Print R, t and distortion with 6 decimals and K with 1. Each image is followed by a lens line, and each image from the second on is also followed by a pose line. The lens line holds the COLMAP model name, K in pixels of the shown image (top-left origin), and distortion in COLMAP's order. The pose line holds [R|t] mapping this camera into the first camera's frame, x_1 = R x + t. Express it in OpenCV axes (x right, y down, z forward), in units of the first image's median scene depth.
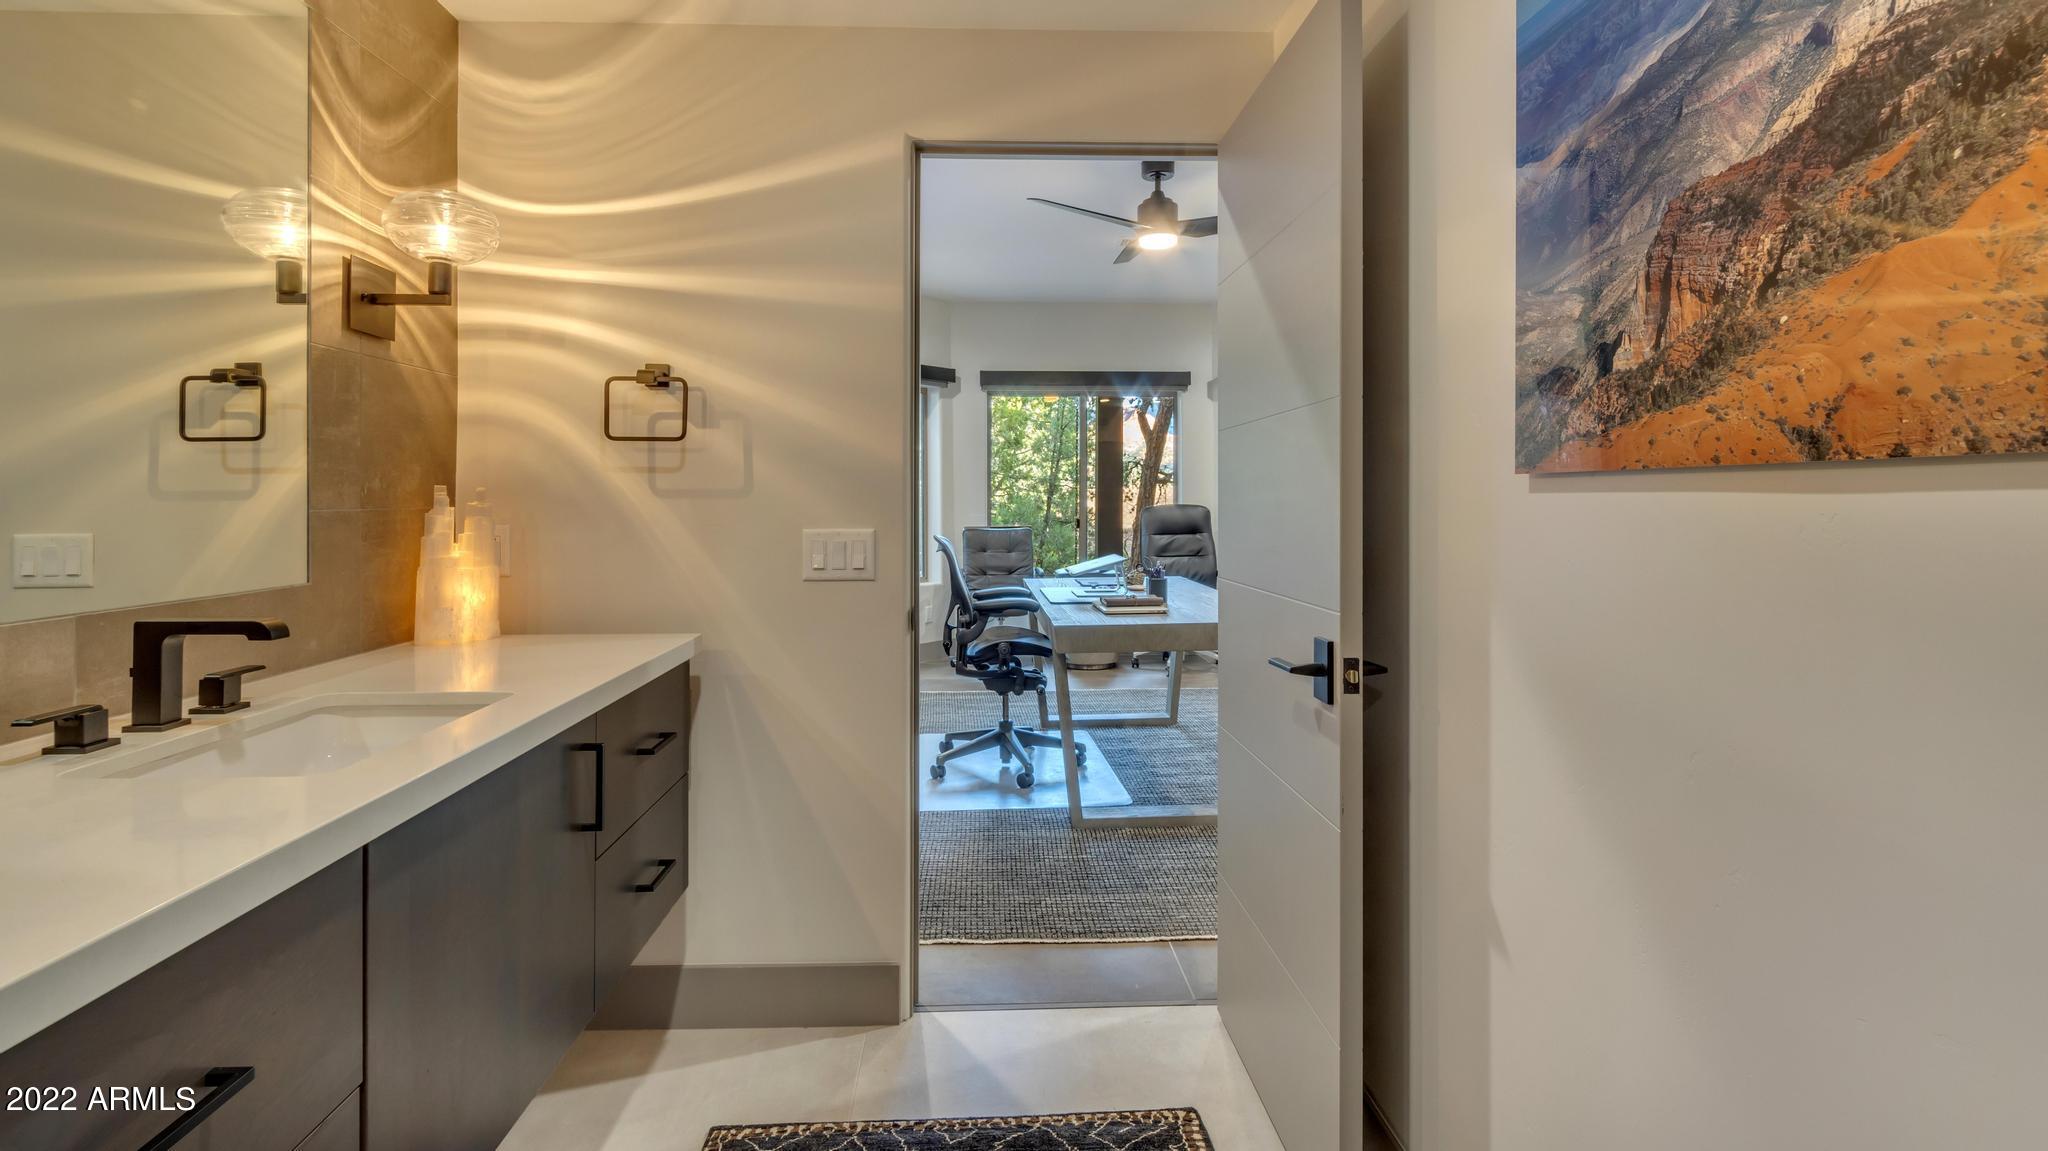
lens RADIAL K [[958.6, 0, 1024.0], [0, 958.6, 575.5], [0, 0, 1]] dist [0.002371, 0.001301]
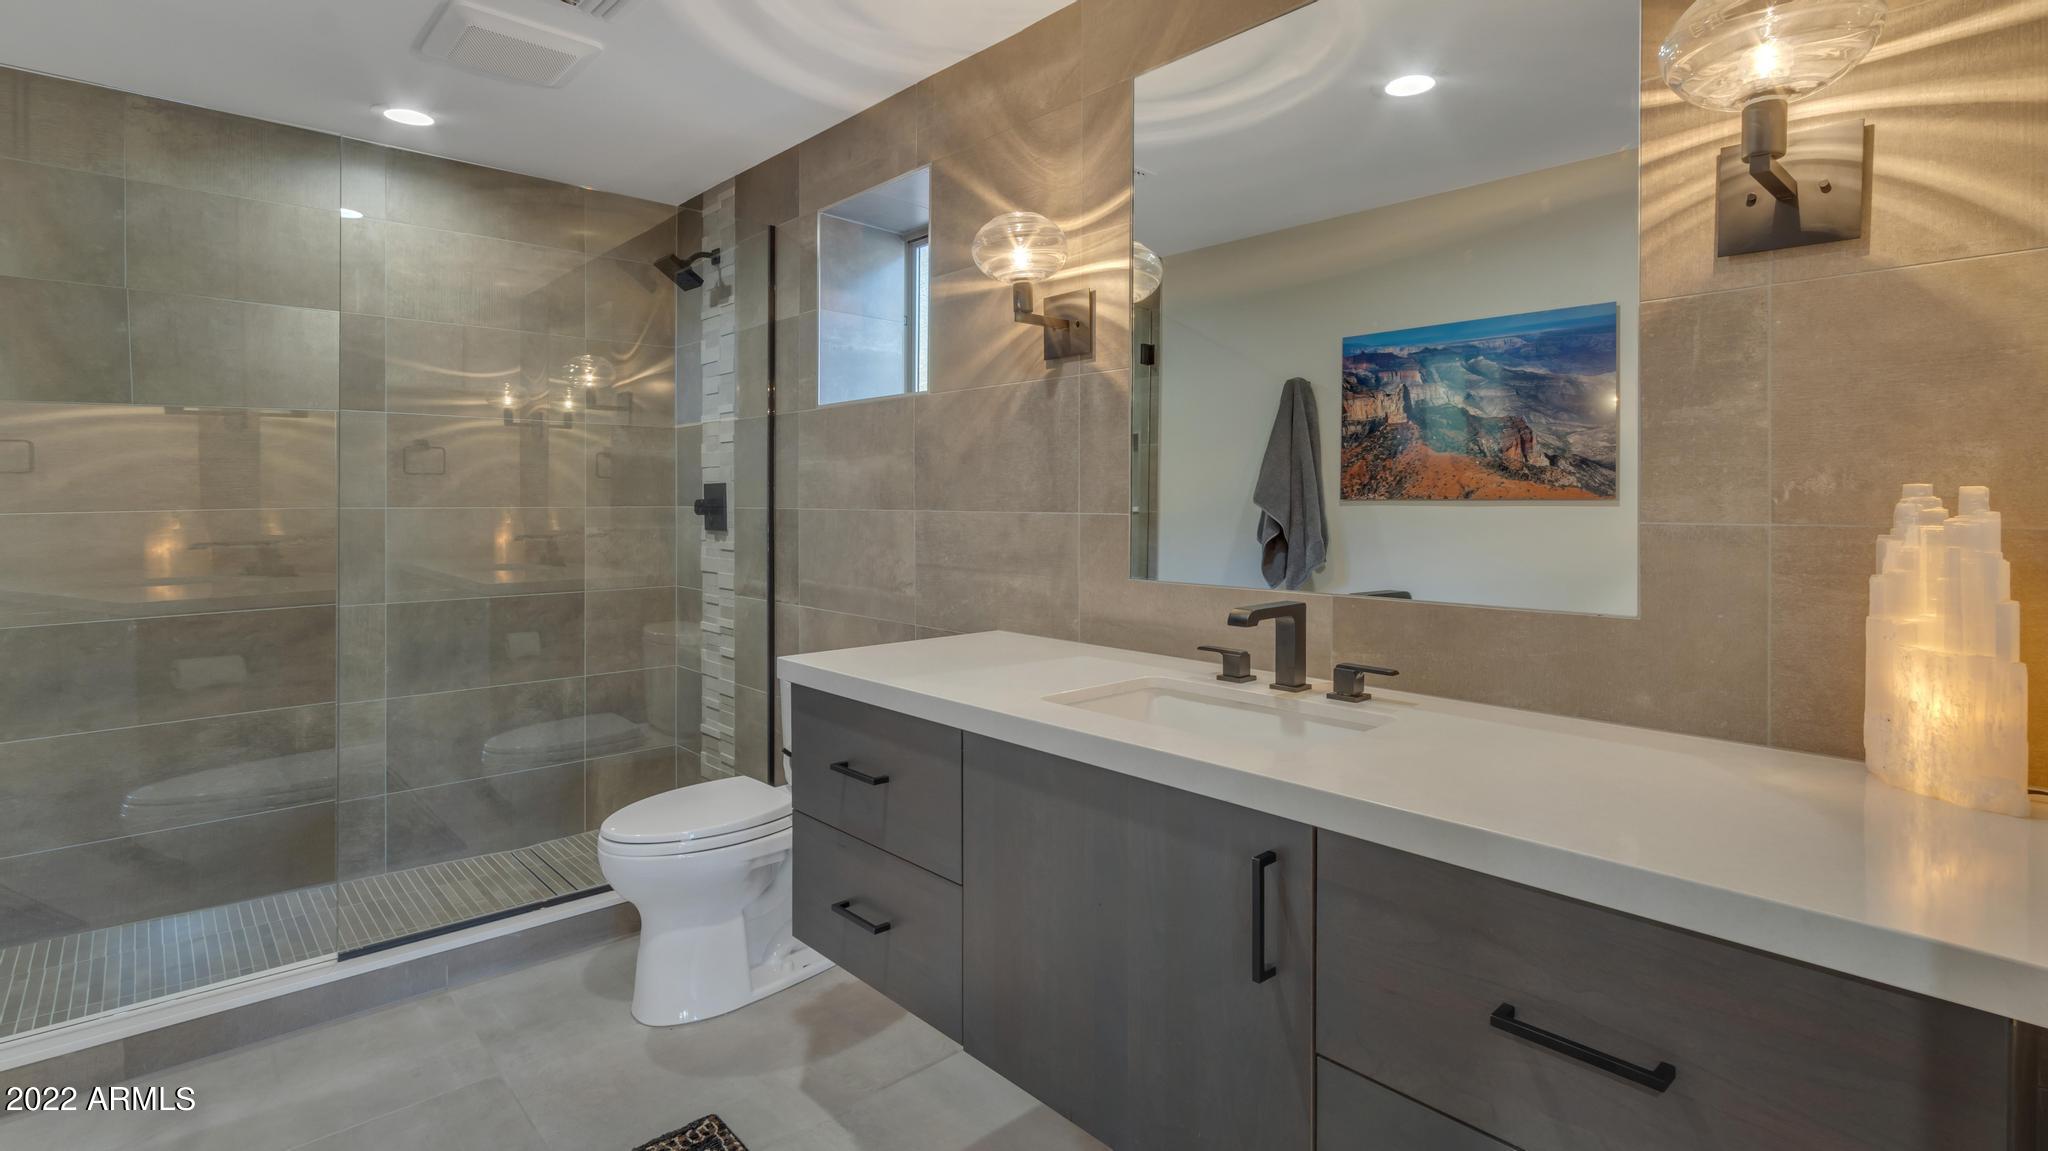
lens RADIAL K [[966.1, 0, 1017.5], [0, 966.1, 495.5], [0, 0, 1]] dist [-0.000038, 0.000151]
pose [[-0.769560, -0.006078, -0.638545, 0.107706], [-0.054251, 0.996962, 0.055892, -0.095601], [0.636265, 0.077654, -0.767552, 1.157090]]
